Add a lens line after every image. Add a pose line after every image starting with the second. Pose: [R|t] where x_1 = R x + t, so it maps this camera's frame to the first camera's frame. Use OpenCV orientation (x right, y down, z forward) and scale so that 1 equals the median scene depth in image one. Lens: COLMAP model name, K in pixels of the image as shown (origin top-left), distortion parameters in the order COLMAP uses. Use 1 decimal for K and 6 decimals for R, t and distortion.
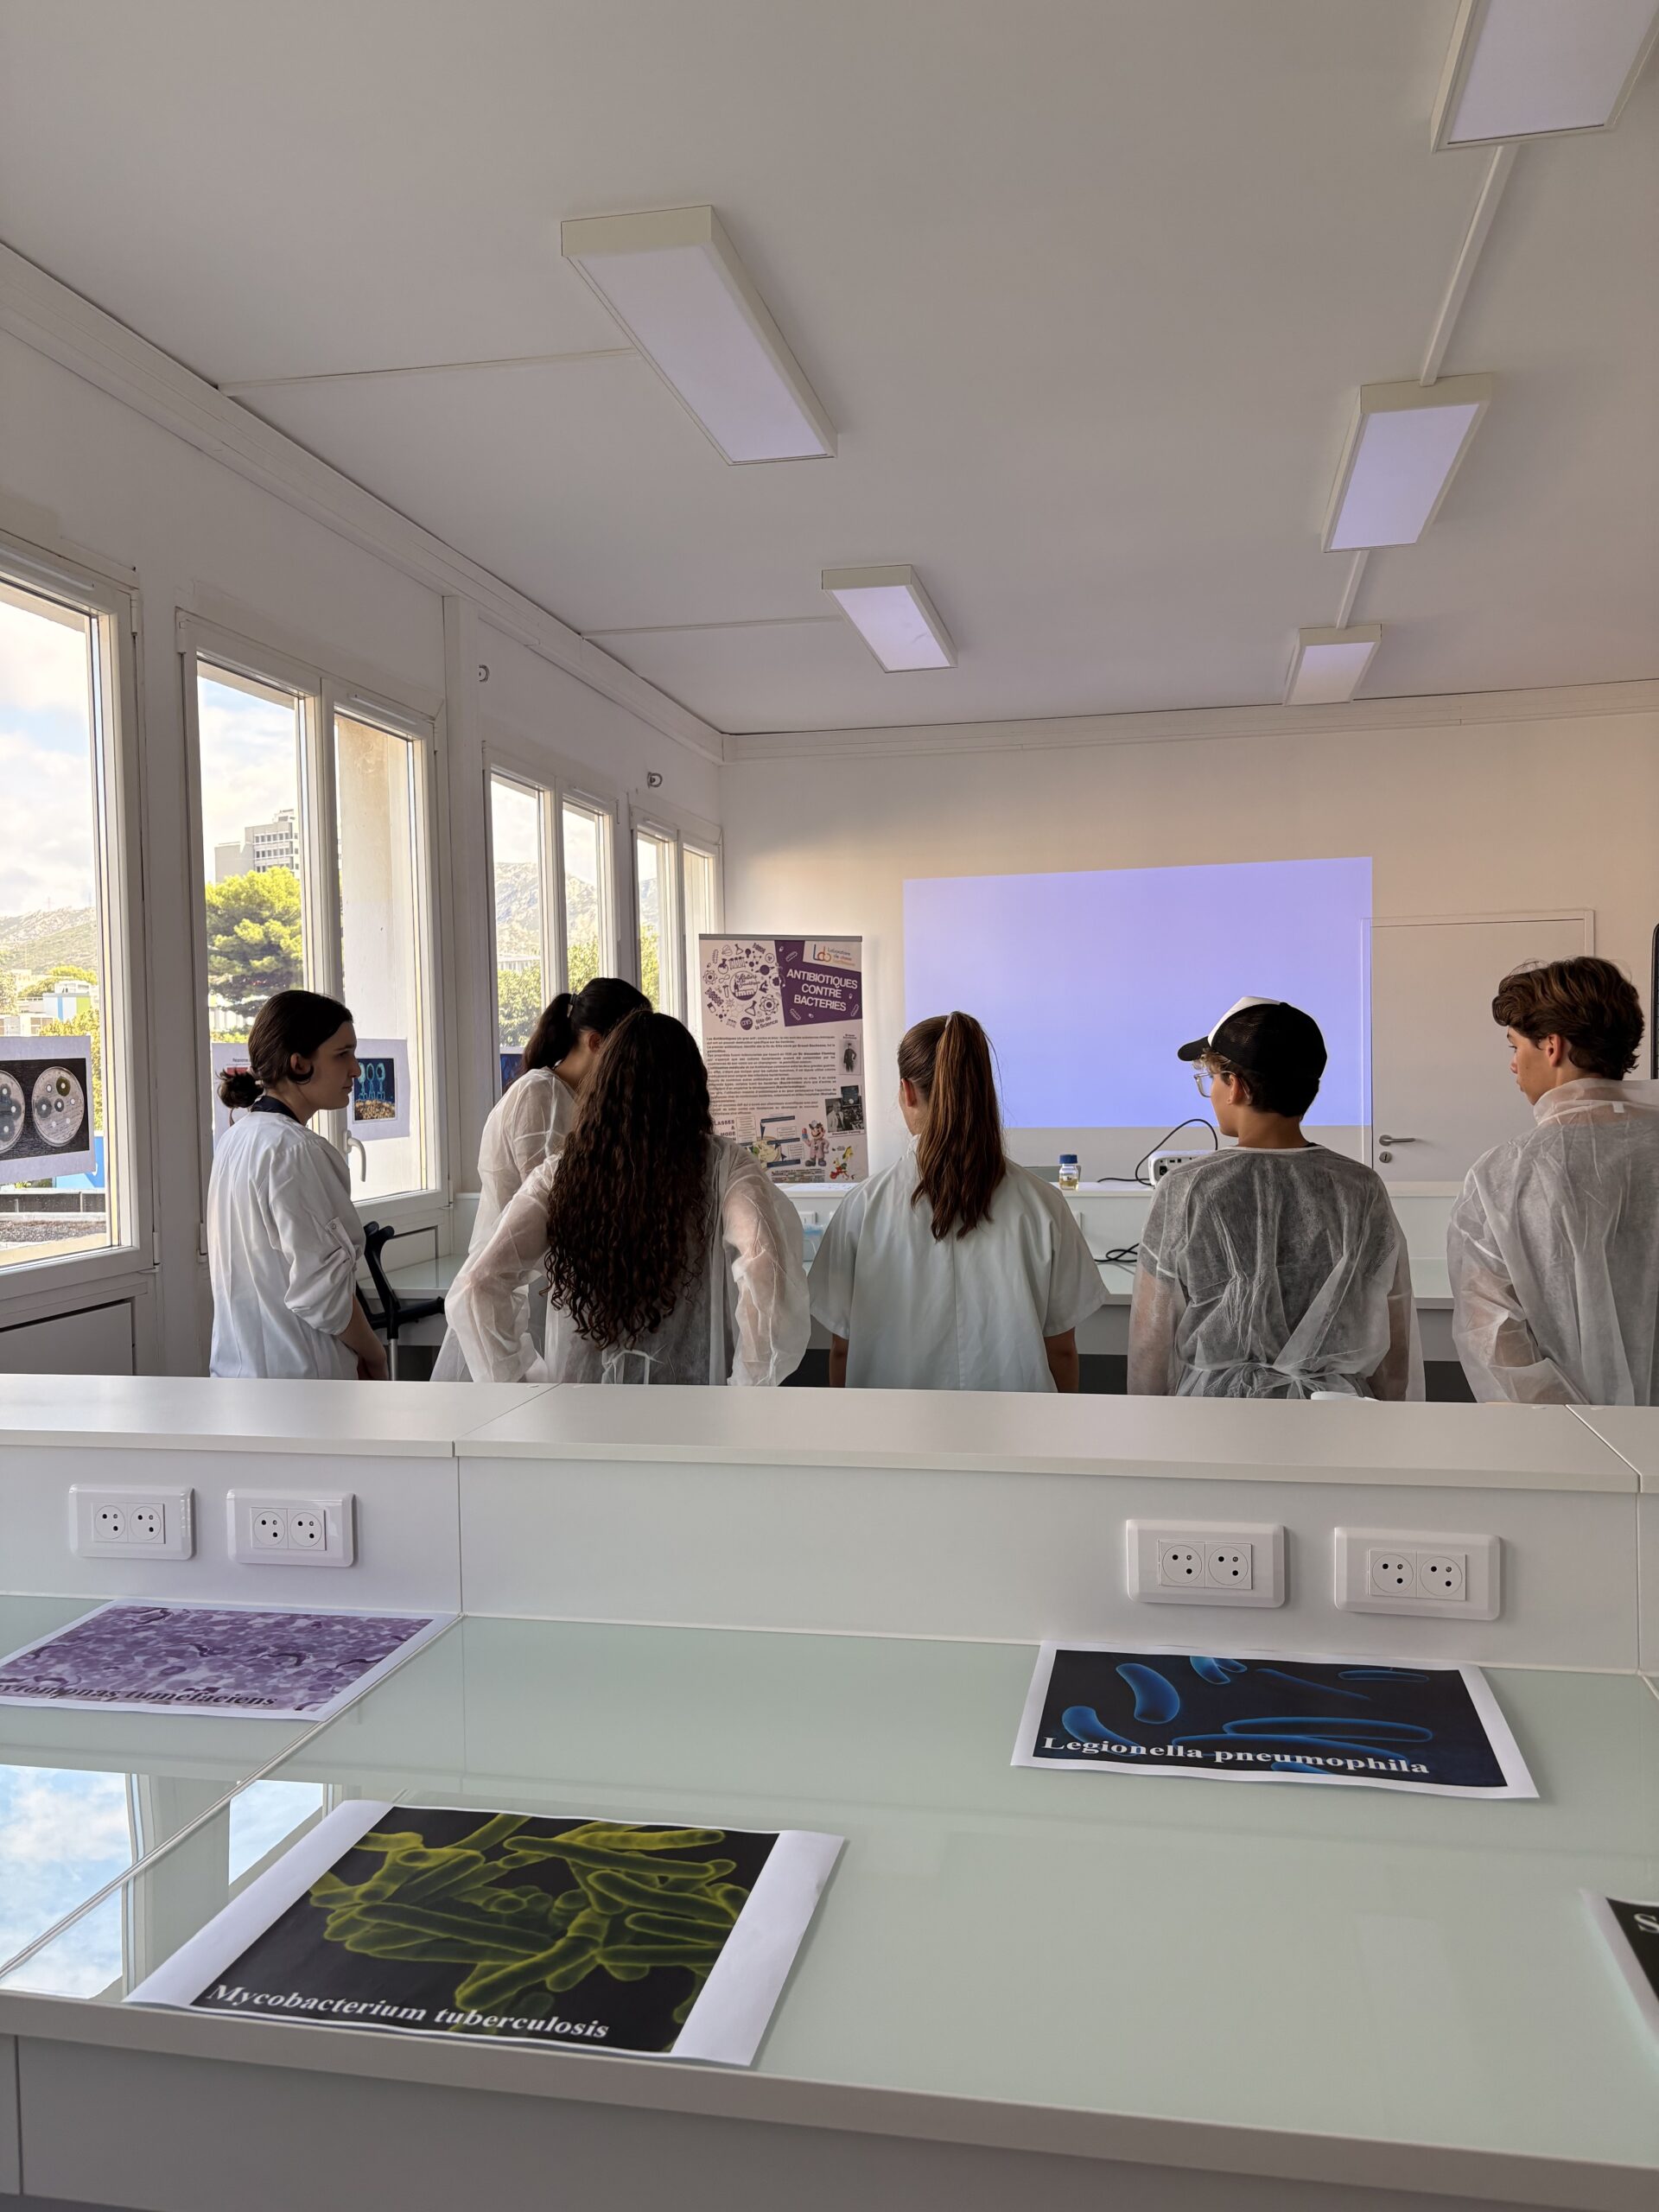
lens RADIAL K [[1680.5, 0, 831.4], [0, 1680.5, 1110.1], [0, 0, 1]] dist [-0.000360, 0.000072]
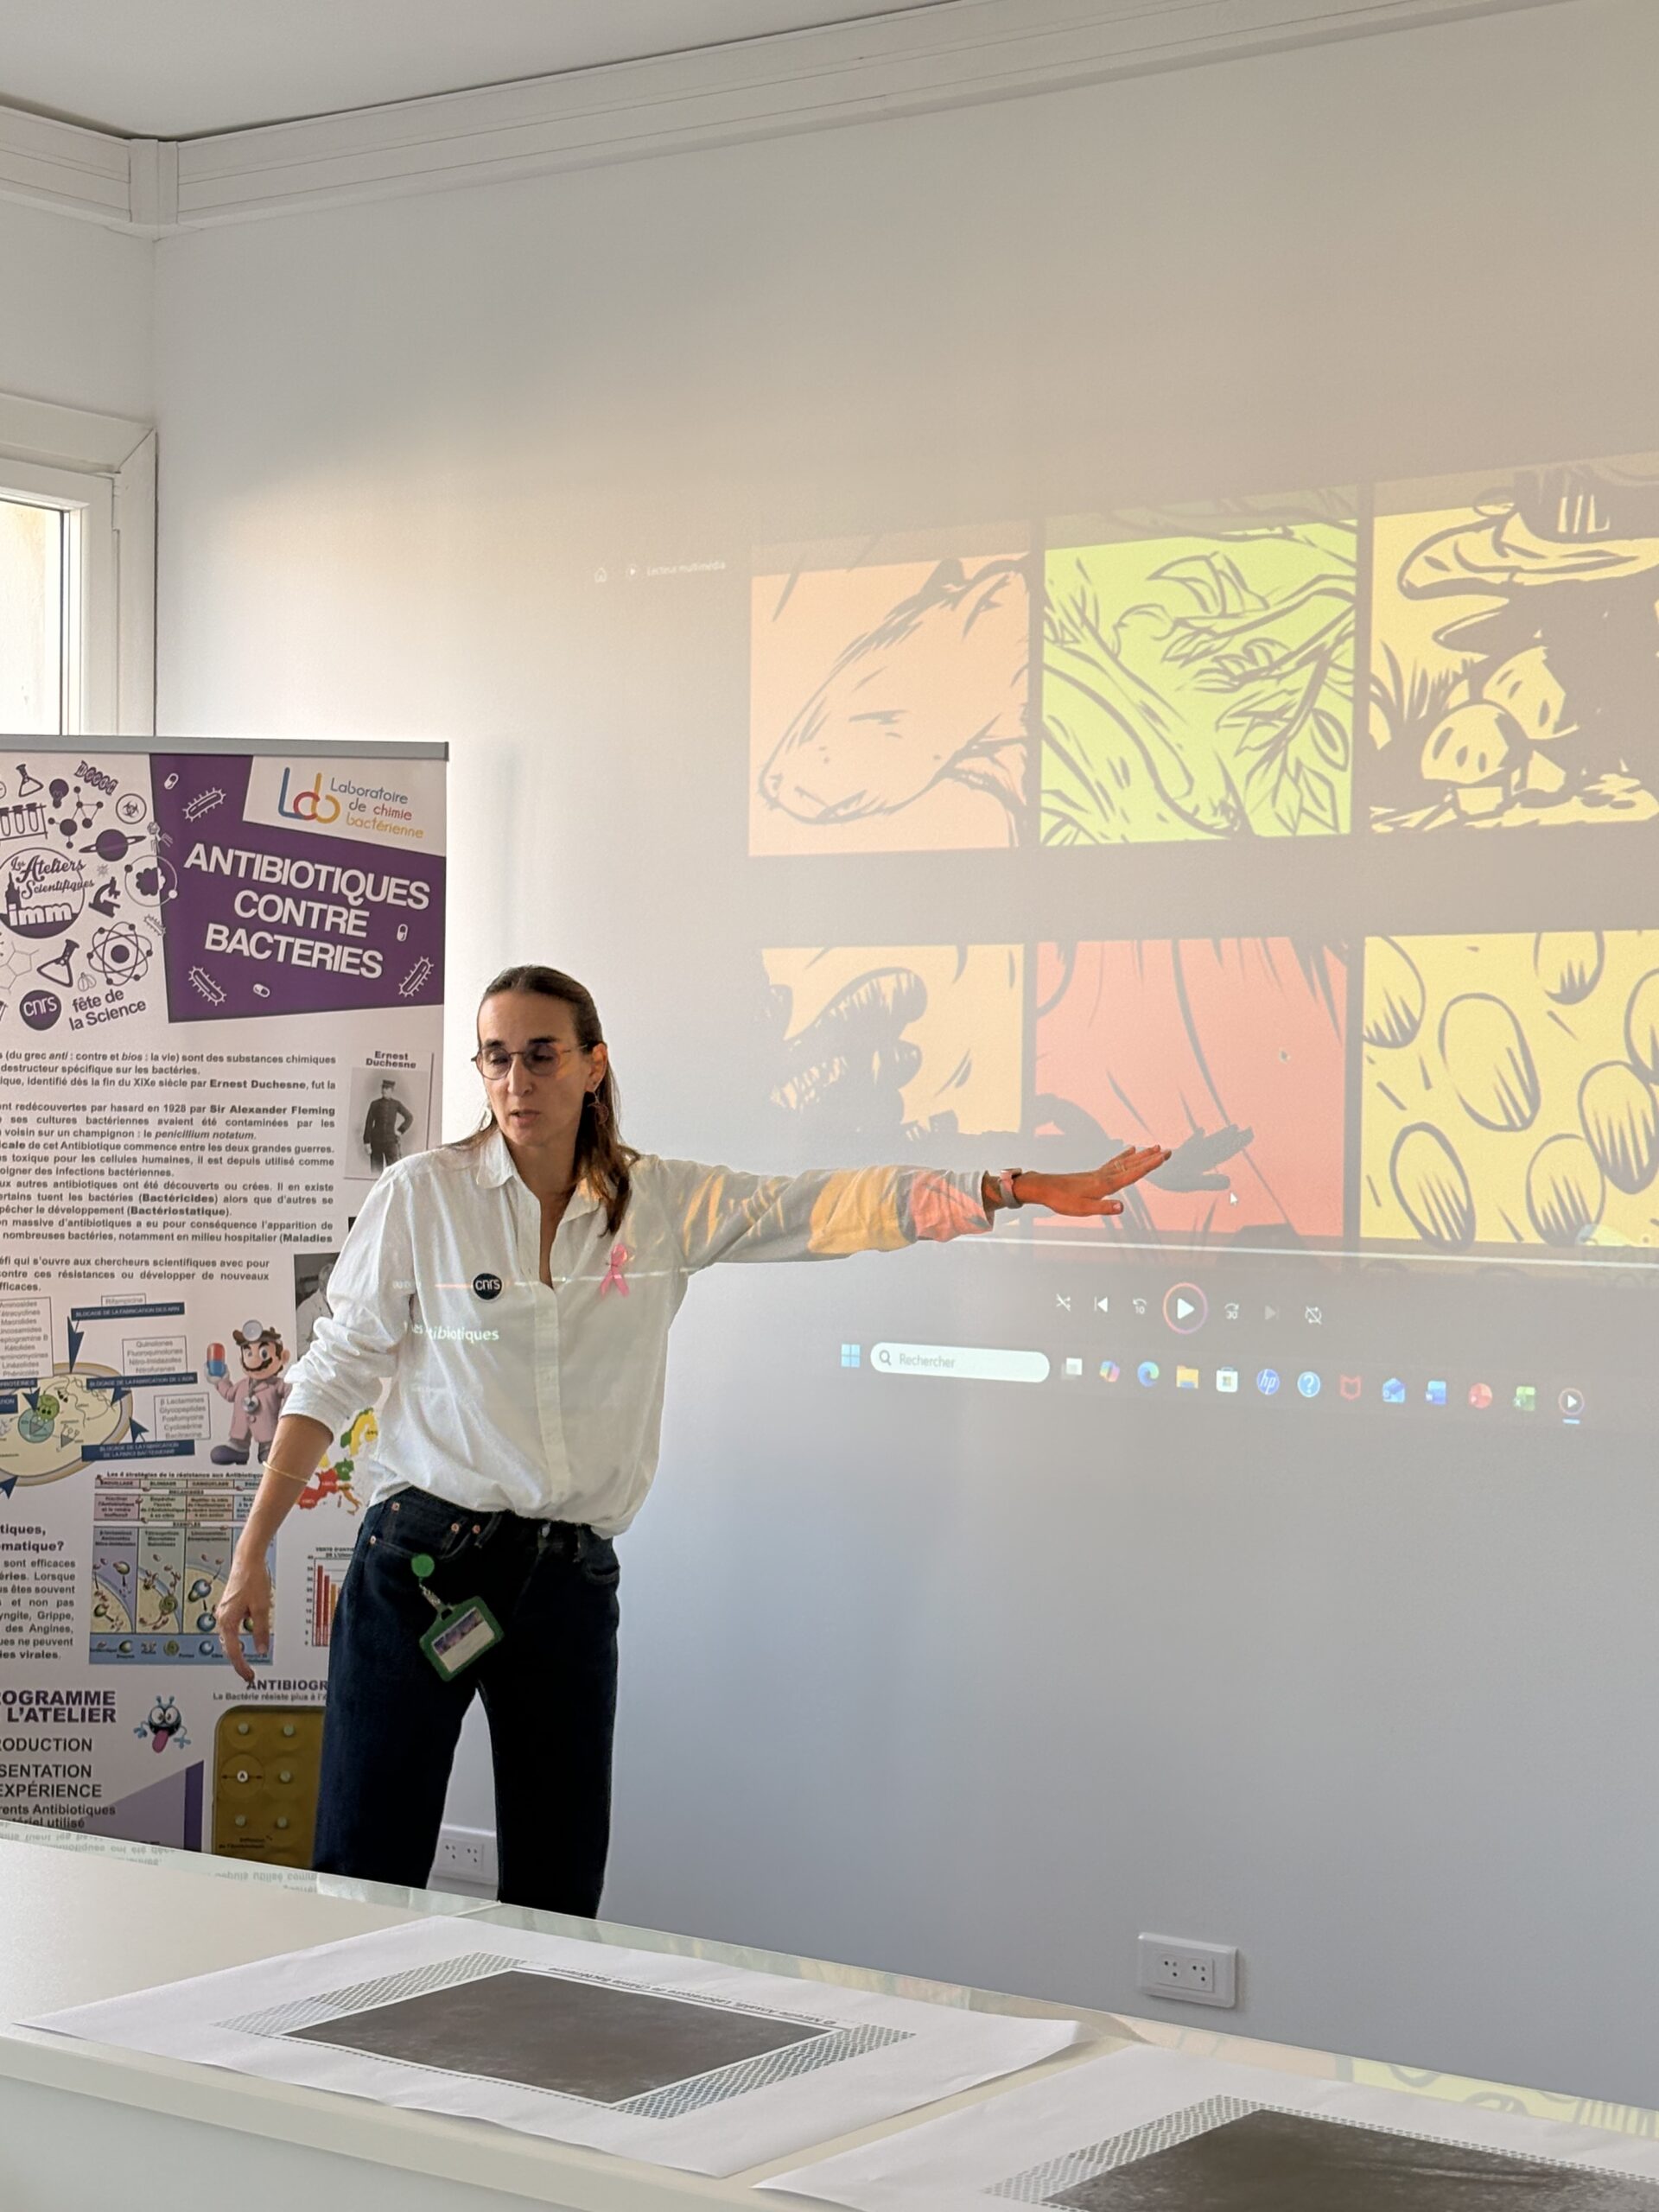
lens RADIAL K [[3757.4, 0, 830.3], [0, 3757.4, 1105.6], [0, 0, 1]] dist [0.083665, 0.000000]
pose [[0.916098, 0.027590, -0.400003, 0.374759], [-0.043567, 0.998572, -0.030904, -0.017255], [0.398580, 0.045738, 0.915993, 0.393281]]
